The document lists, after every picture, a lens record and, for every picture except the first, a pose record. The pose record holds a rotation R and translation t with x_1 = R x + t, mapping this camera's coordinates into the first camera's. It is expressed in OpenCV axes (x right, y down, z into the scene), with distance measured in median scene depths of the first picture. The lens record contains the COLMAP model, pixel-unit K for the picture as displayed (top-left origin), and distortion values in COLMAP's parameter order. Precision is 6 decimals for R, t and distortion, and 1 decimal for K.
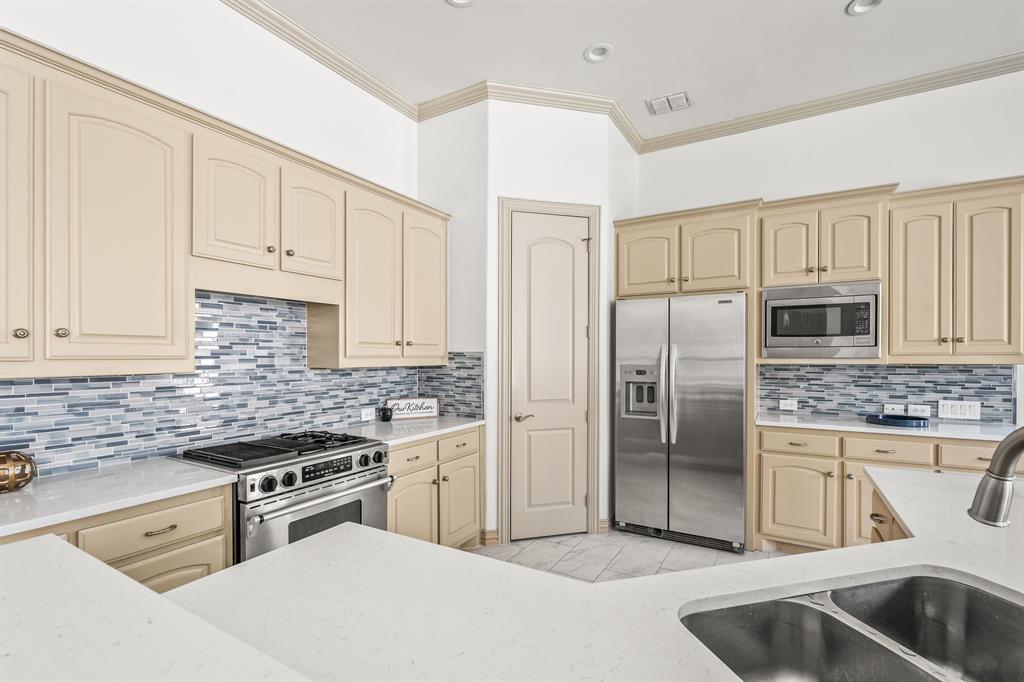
lens RADIAL K [[461.5, 0, 513.3], [0, 461.5, 356.8], [0, 0, 1]] dist [-0.000665, -0.000114]
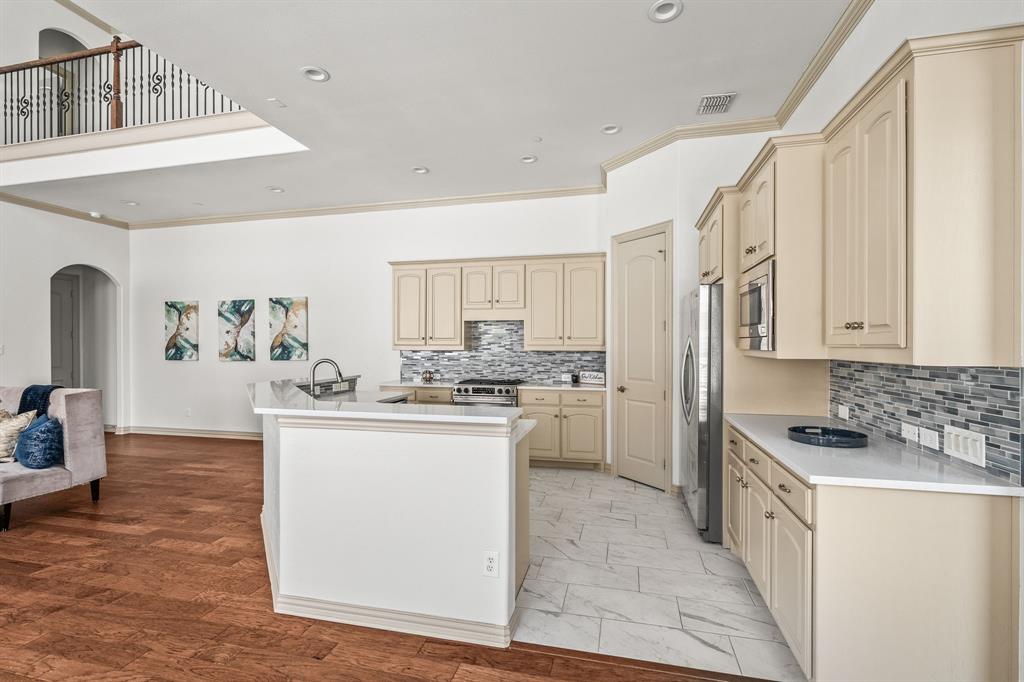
lens RADIAL K [[459.4, 0, 515.7], [0, 459.4, 337.1], [0, 0, 1]] dist [-0.000822, -0.000004]
pose [[0.296354, -0.009976, -0.955026, 1.371169], [-0.004110, 0.999923, -0.011720, -0.009702], [0.955069, 0.007399, 0.296290, 0.304998]]
